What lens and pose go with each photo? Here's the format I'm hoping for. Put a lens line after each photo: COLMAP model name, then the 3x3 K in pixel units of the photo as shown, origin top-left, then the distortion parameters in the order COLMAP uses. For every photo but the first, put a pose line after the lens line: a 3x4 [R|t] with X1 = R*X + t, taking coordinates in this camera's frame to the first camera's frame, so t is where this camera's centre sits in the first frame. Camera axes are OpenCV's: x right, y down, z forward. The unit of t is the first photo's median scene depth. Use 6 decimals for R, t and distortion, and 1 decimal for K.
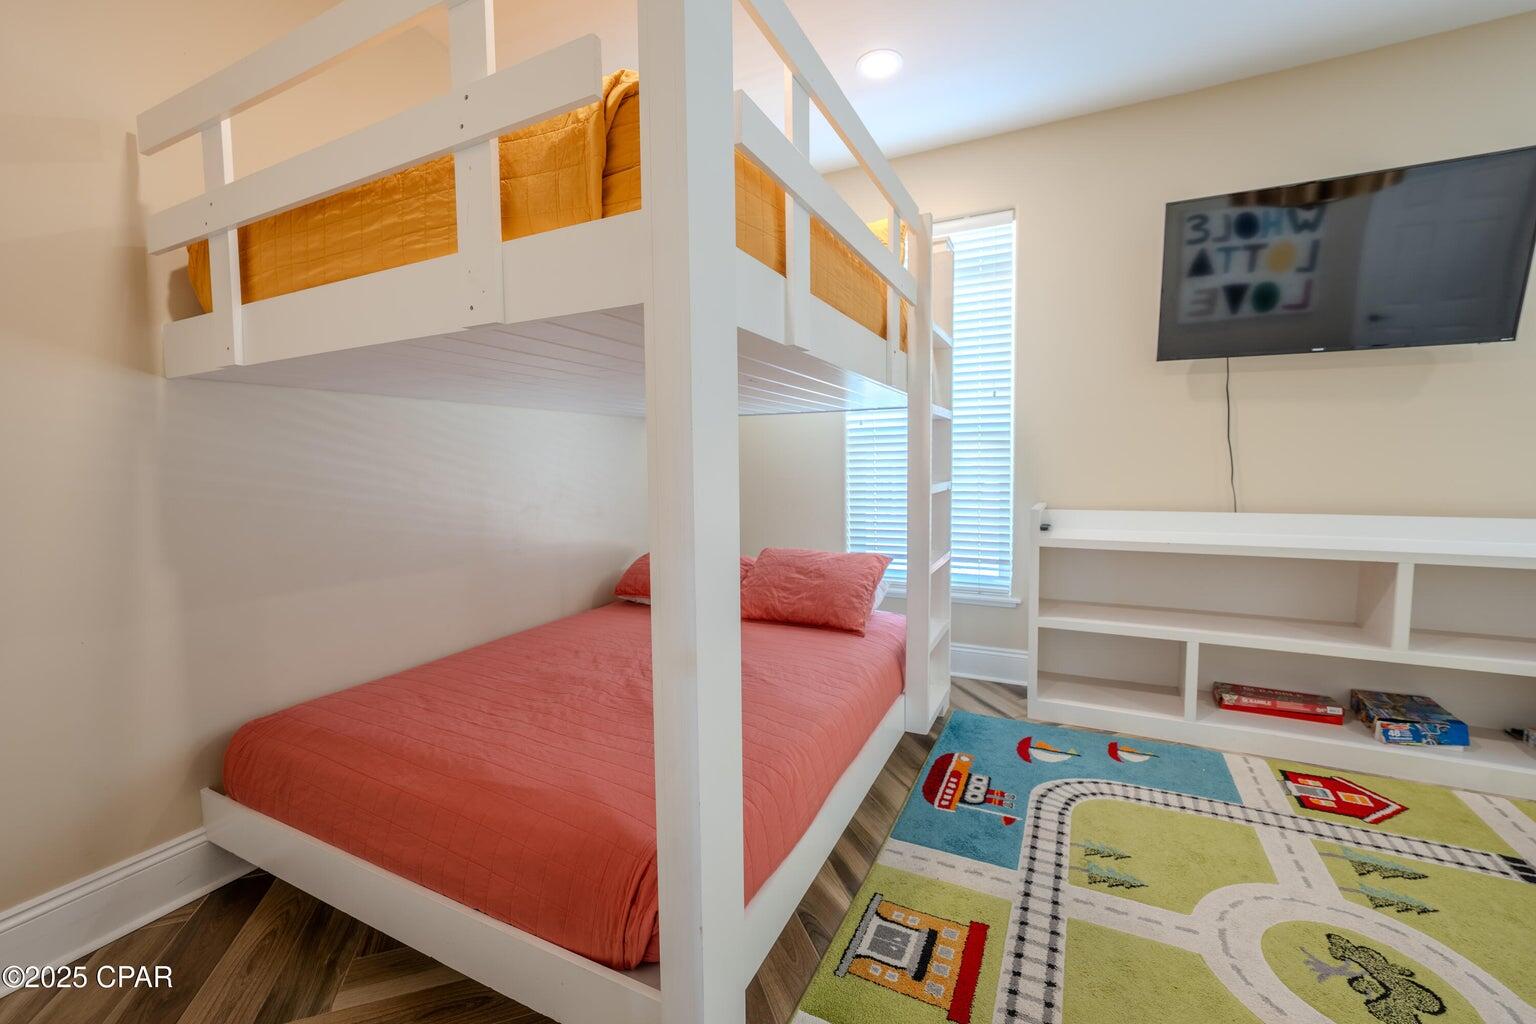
lens RADIAL K [[633.5, 0, 851.2], [0, 633.5, 506.1], [0, 0, 1]] dist [-0.003542, 0.000578]
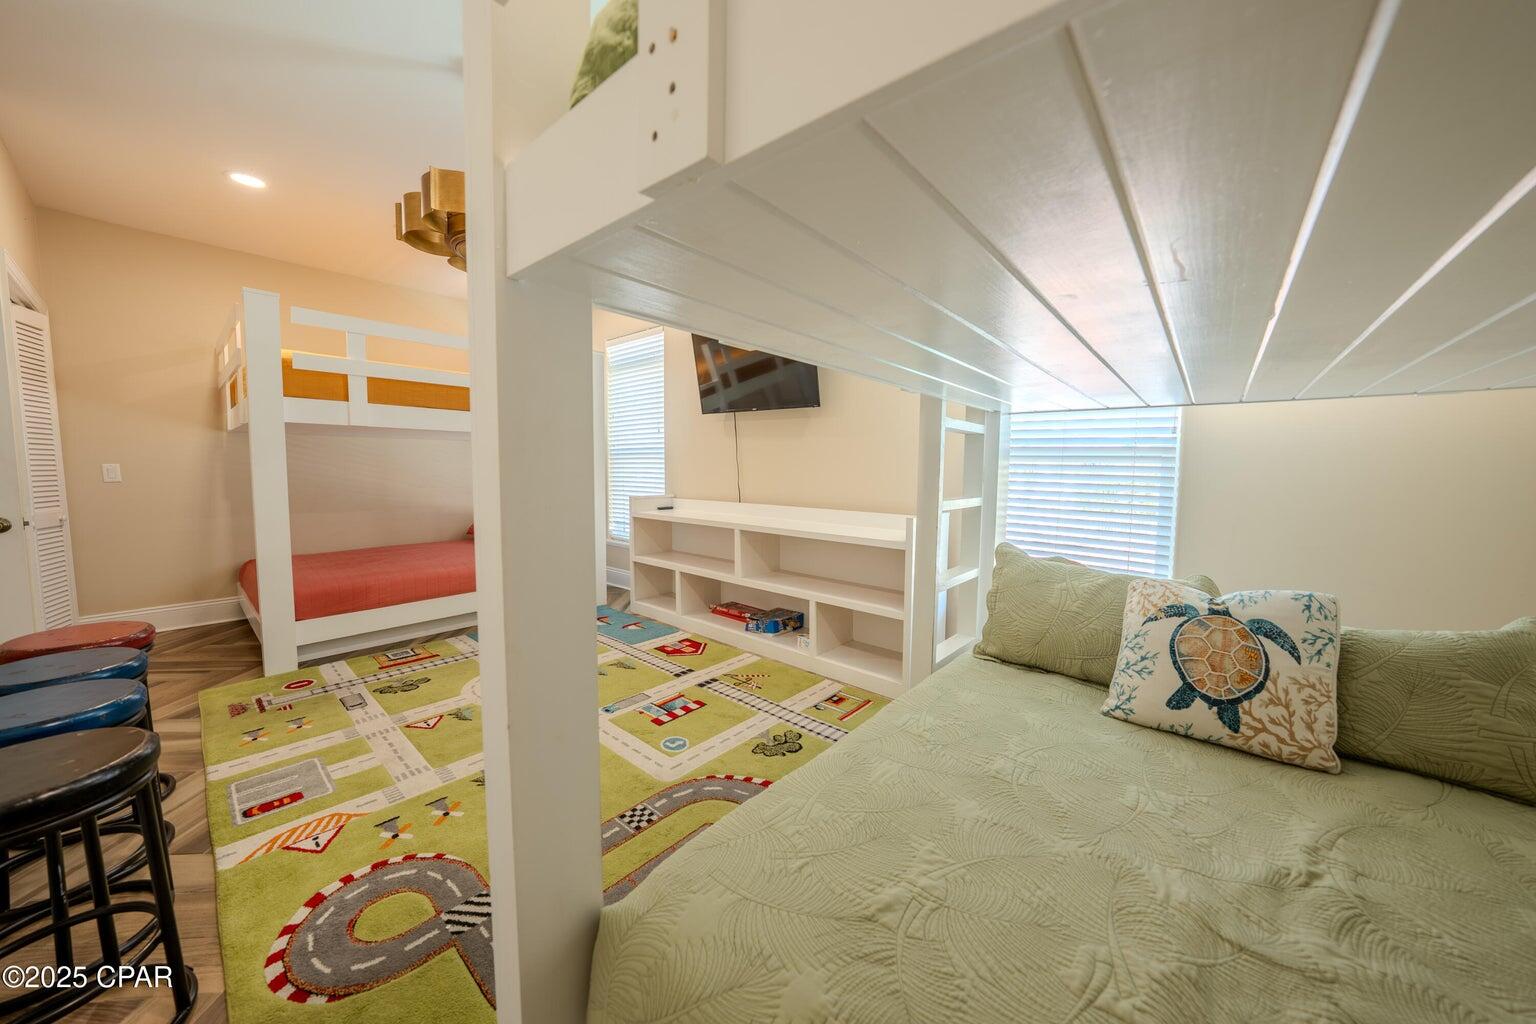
lens RADIAL K [[529.4, 0, 800.3], [0, 529.4, 506.2], [0, 0, 1]] dist [-0.024072, 0.005487]
pose [[0.969615, 0.041661, -0.241062, 1.431289], [-0.041577, 0.999121, 0.005438, 0.006617], [0.241077, 0.004750, 0.970494, -0.452806]]
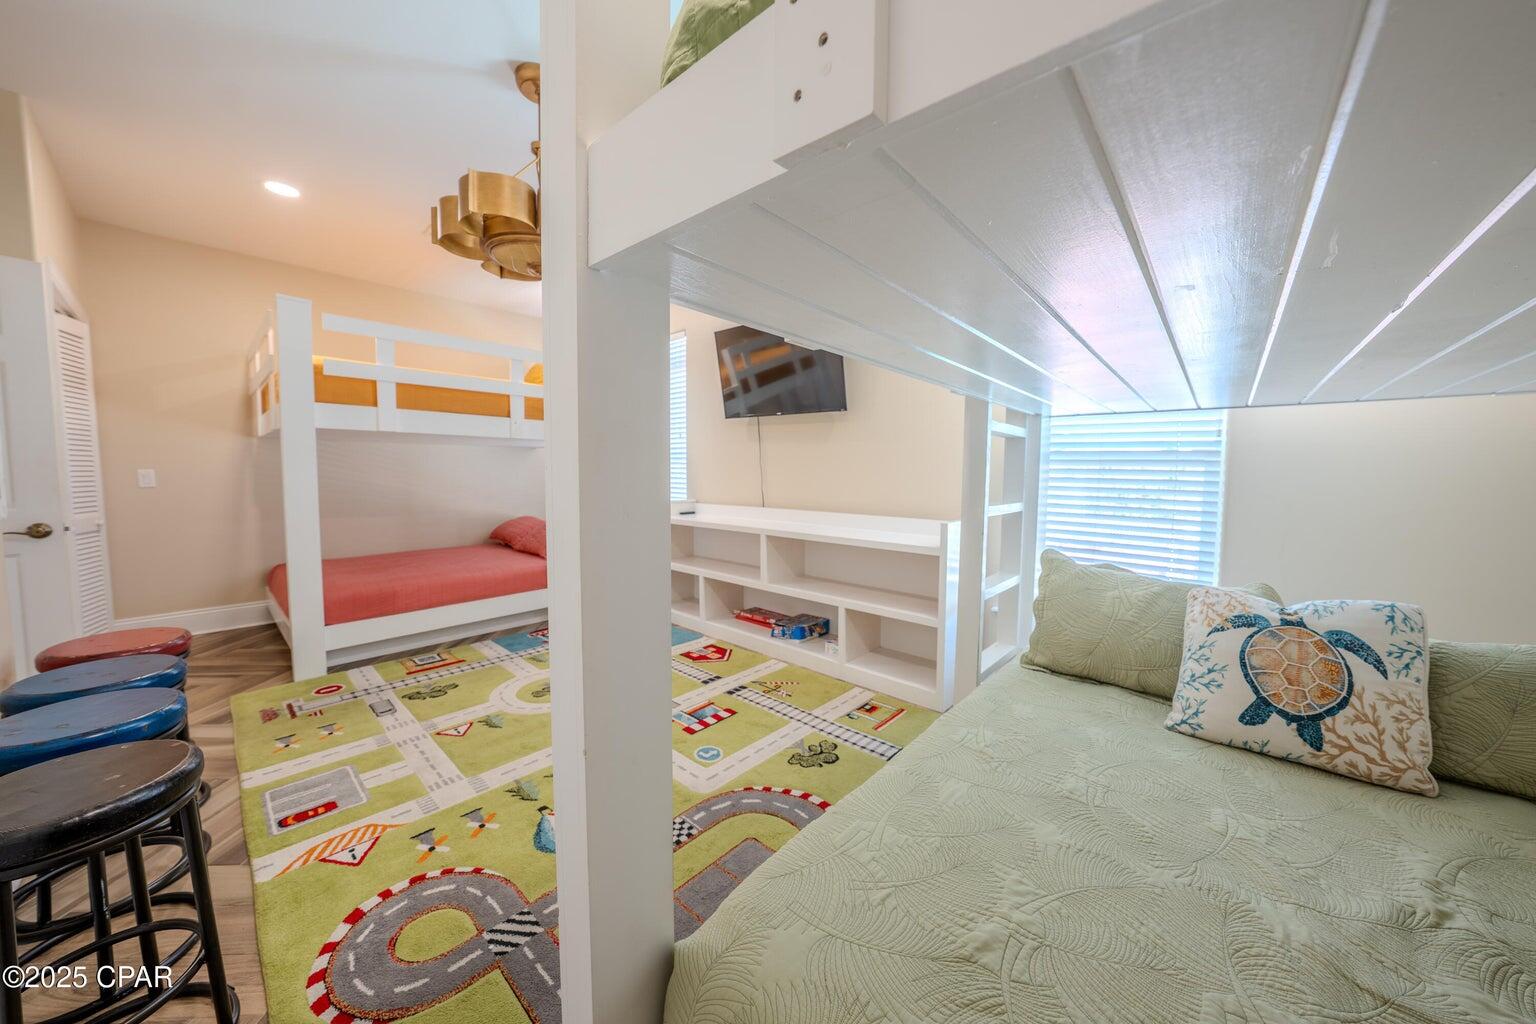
lens RADIAL K [[529.4, 0, 803.4], [0, 529.4, 506.1], [0, 0, 1]] dist [-0.024072, 0.005487]
pose [[0.964736, 0.038404, -0.260404, 1.388273], [-0.040324, 0.999185, -0.002035, 0.007229], [0.260114, 0.012463, 0.965497, -0.443609]]
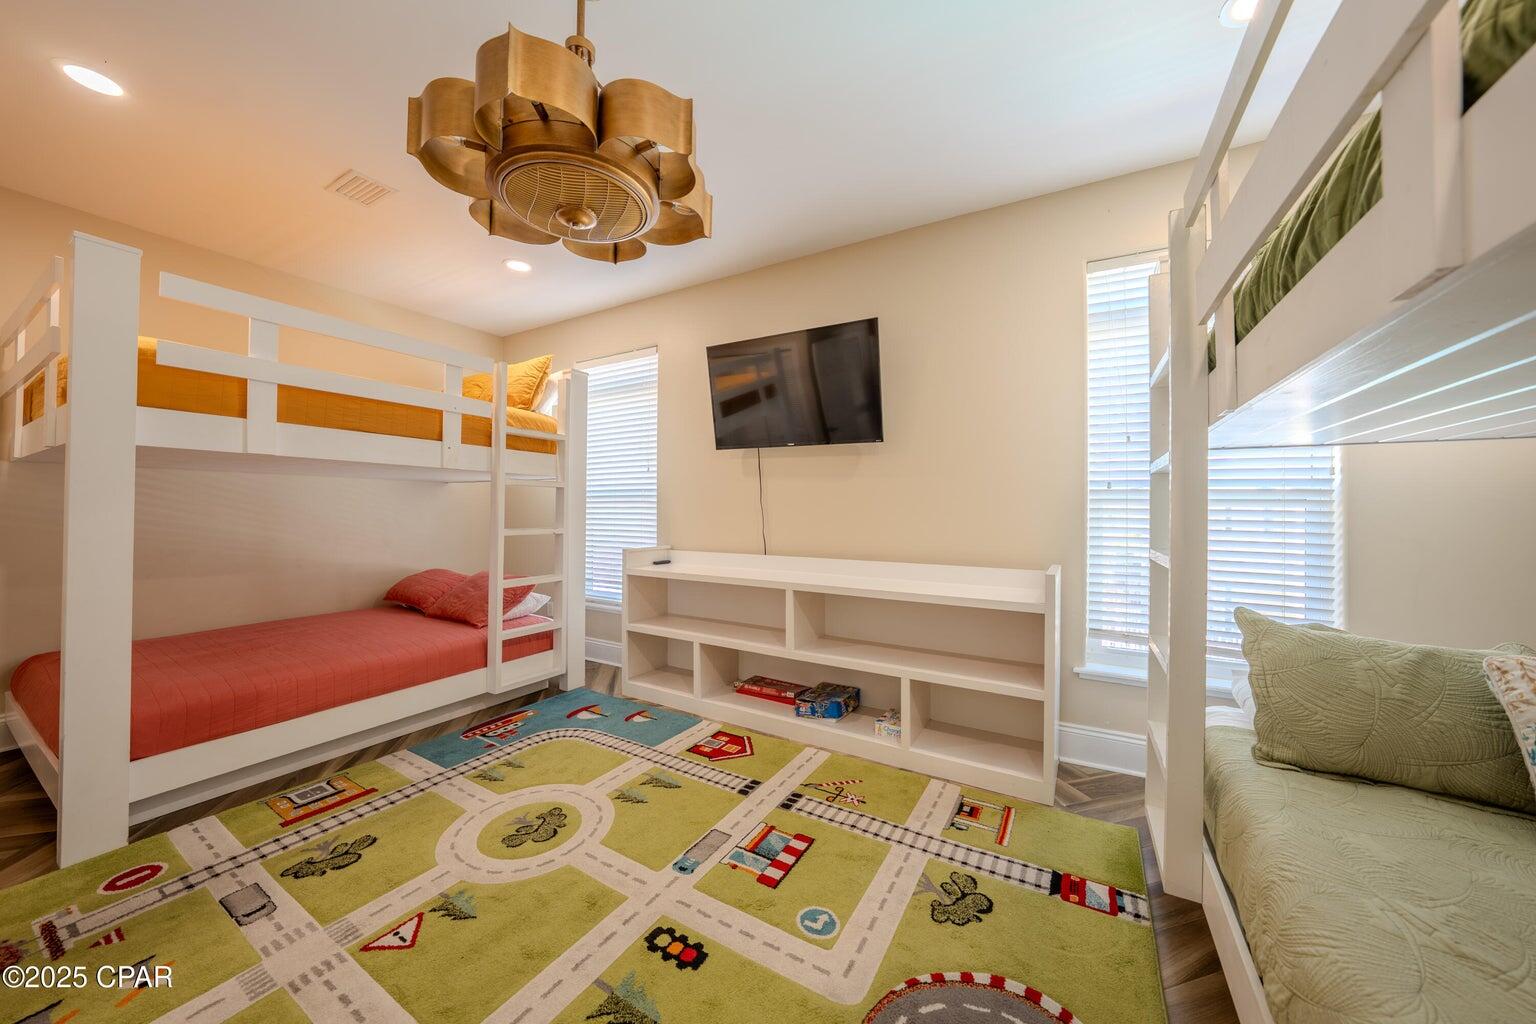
lens RADIAL K [[529.4, 0, 803.3], [0, 529.4, 509.6], [0, 0, 1]] dist [-0.024072, 0.005487]
pose [[0.997267, 0.020174, -0.071076, 0.997092], [-0.025599, 0.996760, -0.076255, -0.004070], [0.069307, 0.077866, 0.994552, -0.248915]]
